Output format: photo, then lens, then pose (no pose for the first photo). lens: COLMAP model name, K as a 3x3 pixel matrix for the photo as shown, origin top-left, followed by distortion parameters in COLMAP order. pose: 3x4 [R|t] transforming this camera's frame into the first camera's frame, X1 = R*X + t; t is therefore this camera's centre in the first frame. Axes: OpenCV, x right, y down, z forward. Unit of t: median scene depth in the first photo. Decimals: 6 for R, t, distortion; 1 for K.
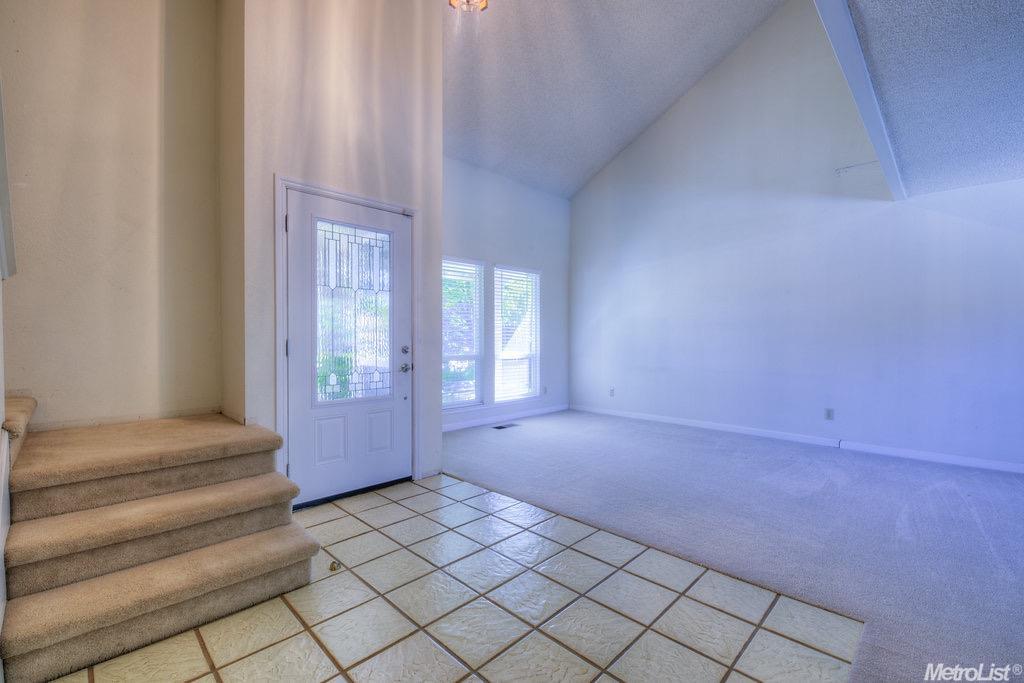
lens RADIAL K [[442.8, 0, 512.0], [0, 442.8, 341.5], [0, 0, 1]] dist [-0.000209, -0.006494]
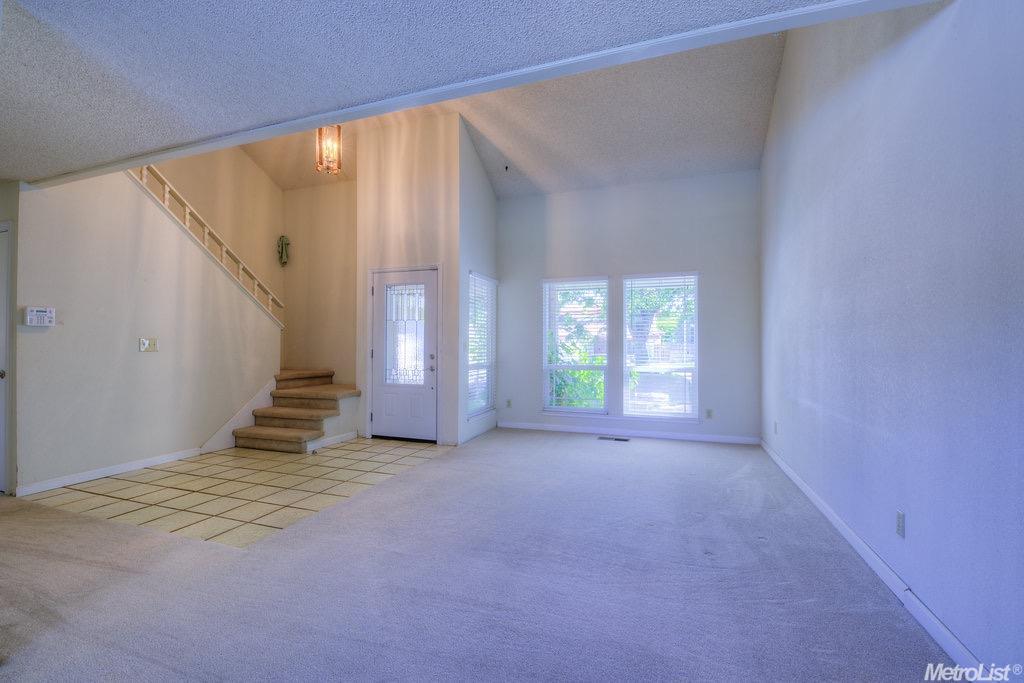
lens RADIAL K [[442.8, 0, 512.0], [0, 442.8, 341.5], [0, 0, 1]] dist [-0.000209, -0.006494]
pose [[0.423387, -0.003634, -0.905942, 1.269037], [-0.011726, 0.999886, -0.009491, -0.023692], [0.905873, 0.014642, 0.423296, 0.595788]]
